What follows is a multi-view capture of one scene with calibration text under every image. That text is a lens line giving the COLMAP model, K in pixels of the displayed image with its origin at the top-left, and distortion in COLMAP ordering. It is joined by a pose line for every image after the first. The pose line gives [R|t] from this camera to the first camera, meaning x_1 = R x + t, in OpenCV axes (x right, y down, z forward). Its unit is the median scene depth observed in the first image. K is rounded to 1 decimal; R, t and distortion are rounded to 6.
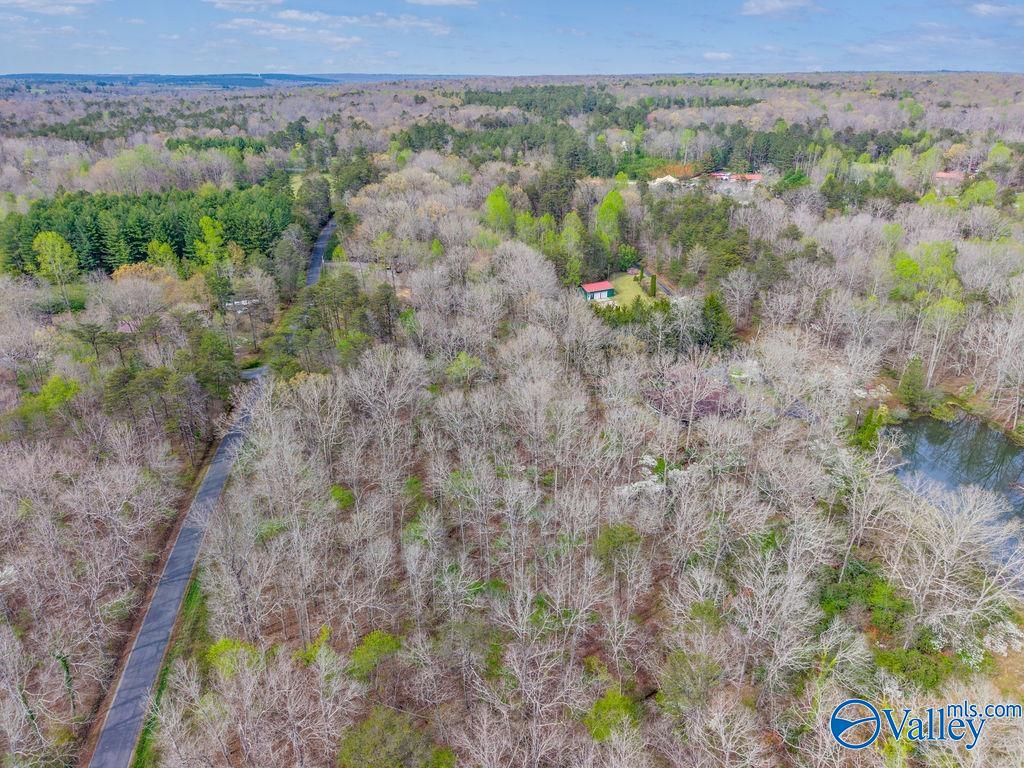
lens RADIAL K [[682.7, 0, 505.6], [0, 682.7, 383.4], [0, 0, 1]] dist [0.001151, -0.005162]
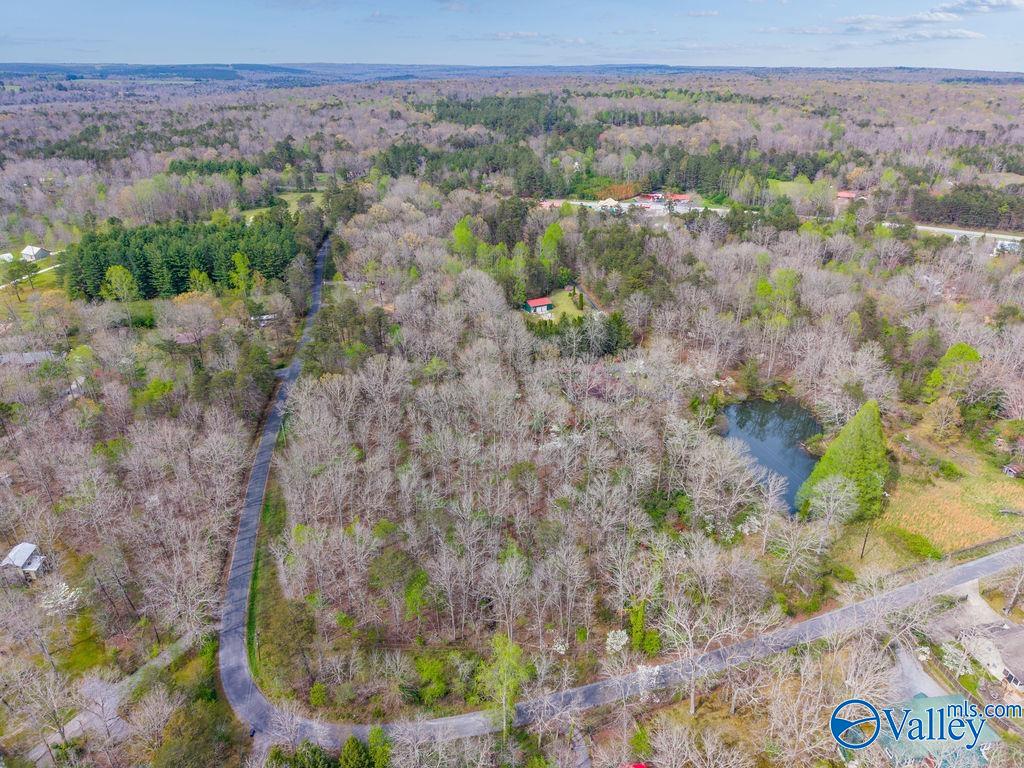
lens RADIAL K [[682.7, 0, 505.6], [0, 682.7, 383.4], [0, 0, 1]] dist [0.001151, -0.005162]
pose [[0.999358, -0.009901, 0.034434, 0.024515], [0.009400, 0.999848, 0.014686, -0.006613], [-0.034574, -0.014353, 0.999299, -0.285529]]
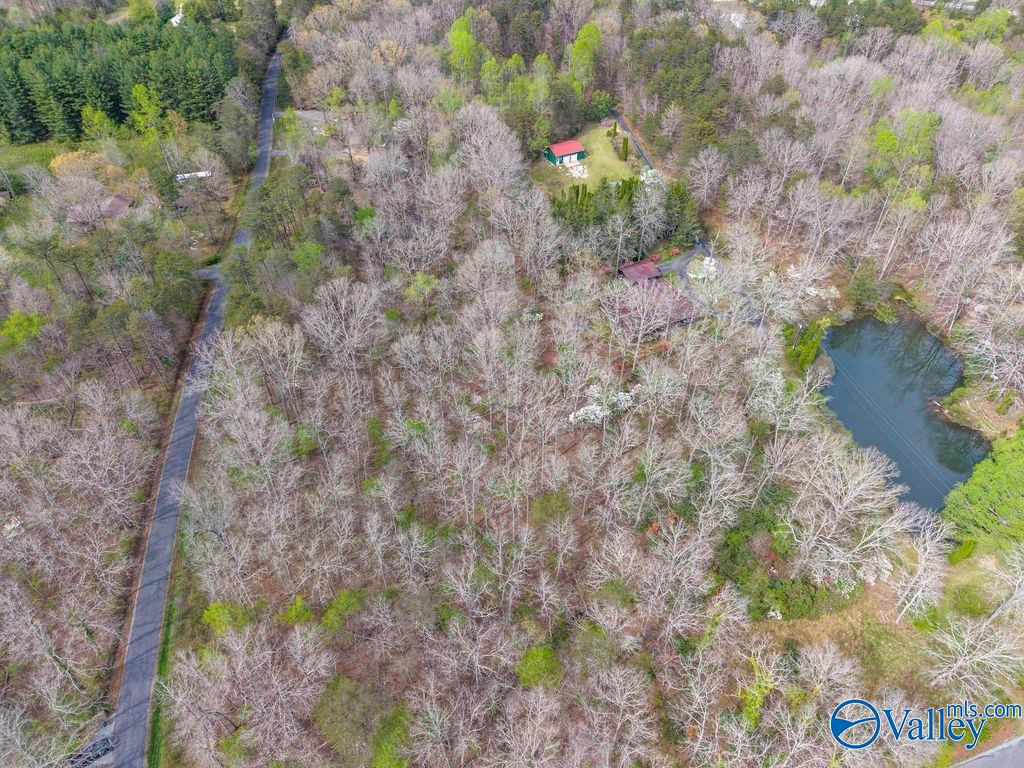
lens RADIAL K [[682.7, 0, 505.6], [0, 682.7, 383.4], [0, 0, 1]] dist [0.001151, -0.005162]
pose [[0.999745, -0.010528, 0.019965, 0.026161], [0.003661, 0.948479, 0.316819, -0.129552], [-0.022272, -0.316665, 0.948276, -0.006027]]
